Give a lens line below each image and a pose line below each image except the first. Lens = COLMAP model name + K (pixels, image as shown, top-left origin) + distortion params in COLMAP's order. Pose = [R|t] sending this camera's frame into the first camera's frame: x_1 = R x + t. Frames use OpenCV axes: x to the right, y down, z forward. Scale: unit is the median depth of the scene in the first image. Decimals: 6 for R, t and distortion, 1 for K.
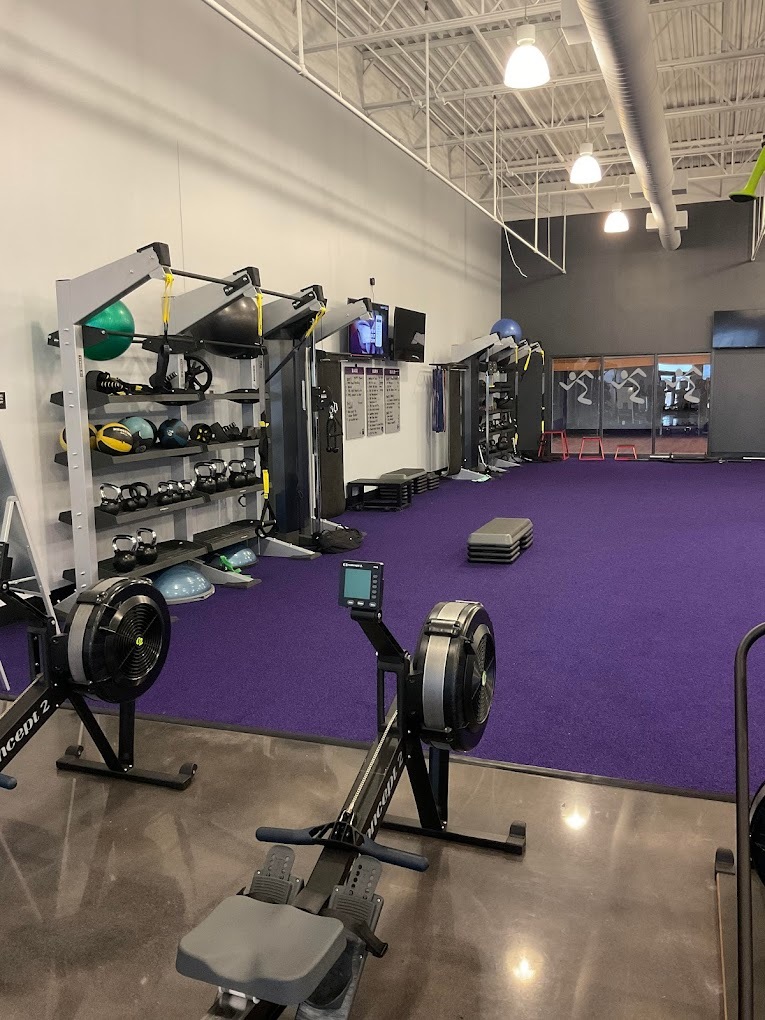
lens RADIAL K [[844.6, 0, 380.1], [0, 844.6, 510.0], [0, 0, 1]] dist [-0.002304, -0.005583]
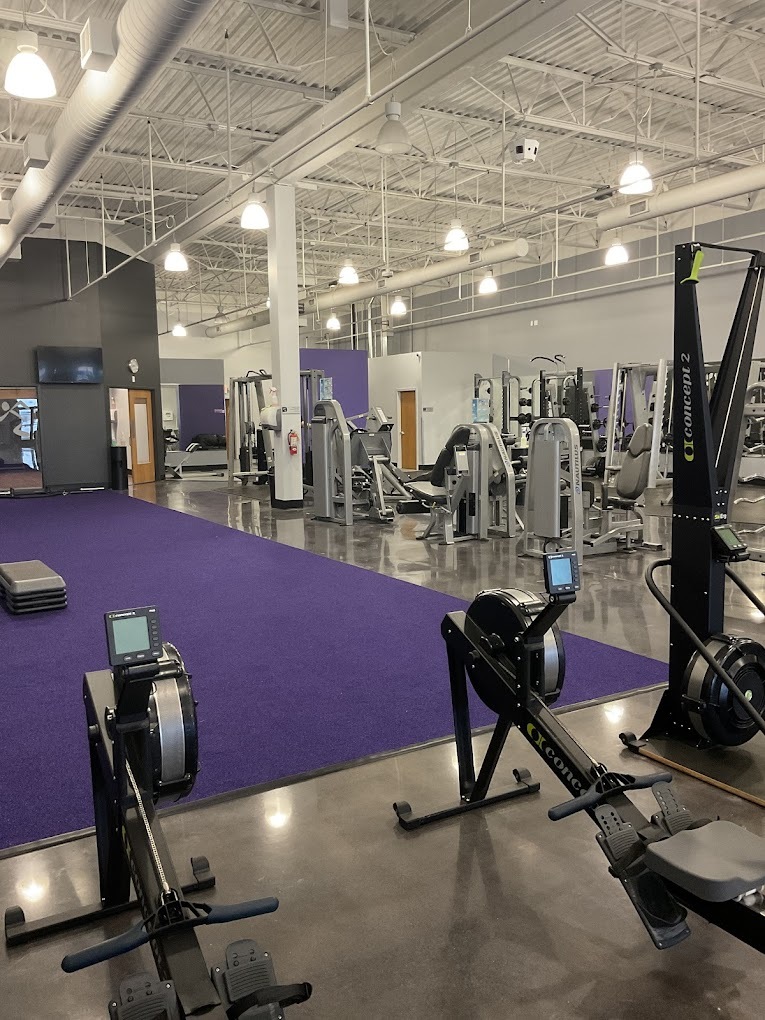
lens RADIAL K [[844.6, 0, 379.6], [0, 844.6, 510.7], [0, 0, 1]] dist [-0.002304, -0.005583]
pose [[0.619771, -0.083071, 0.780374, -0.342759], [0.115604, 0.993198, 0.013914, -0.014849], [-0.776221, 0.081591, 0.625159, 0.149716]]
